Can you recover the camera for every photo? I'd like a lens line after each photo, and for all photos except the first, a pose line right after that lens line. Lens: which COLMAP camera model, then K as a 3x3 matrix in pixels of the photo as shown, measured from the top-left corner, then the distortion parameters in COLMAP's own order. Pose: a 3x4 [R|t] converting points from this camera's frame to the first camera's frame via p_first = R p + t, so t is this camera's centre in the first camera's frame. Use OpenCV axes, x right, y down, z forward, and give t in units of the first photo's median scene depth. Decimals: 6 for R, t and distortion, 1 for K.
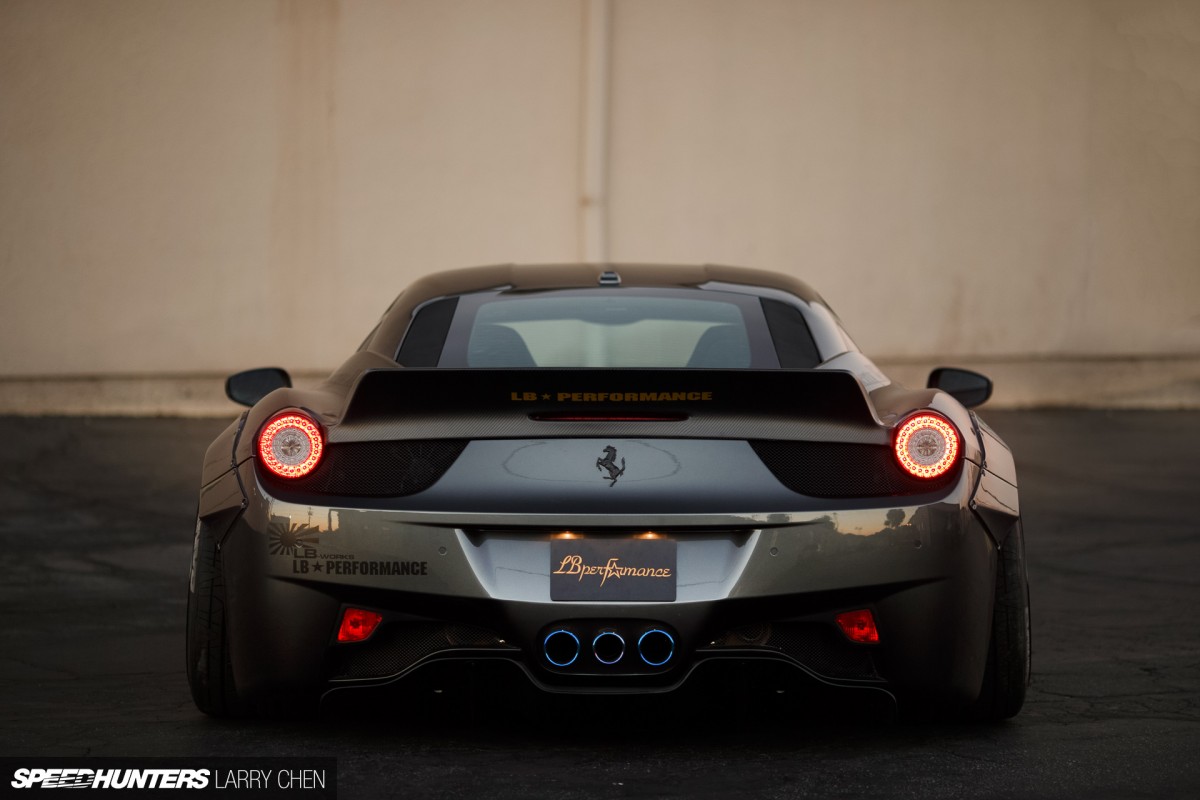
lens RADIAL K [[3942.0, 0, 598.2], [0, 3942.0, 395.5], [0, 0, 1]] dist [-1.285736, 0.000000]
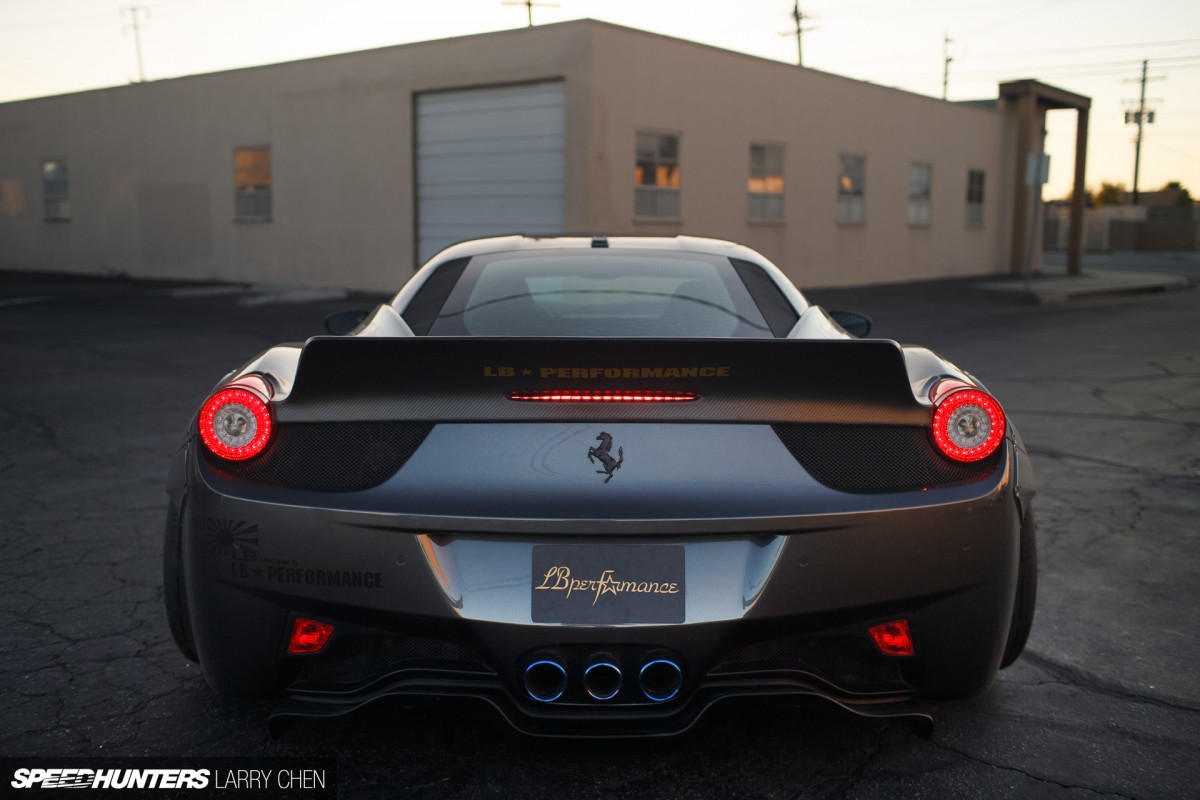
lens RADIAL K [[3942.0, 0, 604.5], [0, 3942.0, 400.9], [0, 0, 1]] dist [-1.285736, 0.000000]
pose [[0.999994, 0.000791, 0.003434, 0.000186], [-0.000829, 0.999938, 0.011147, -0.002907], [-0.003425, -0.011150, 0.999932, 0.179861]]
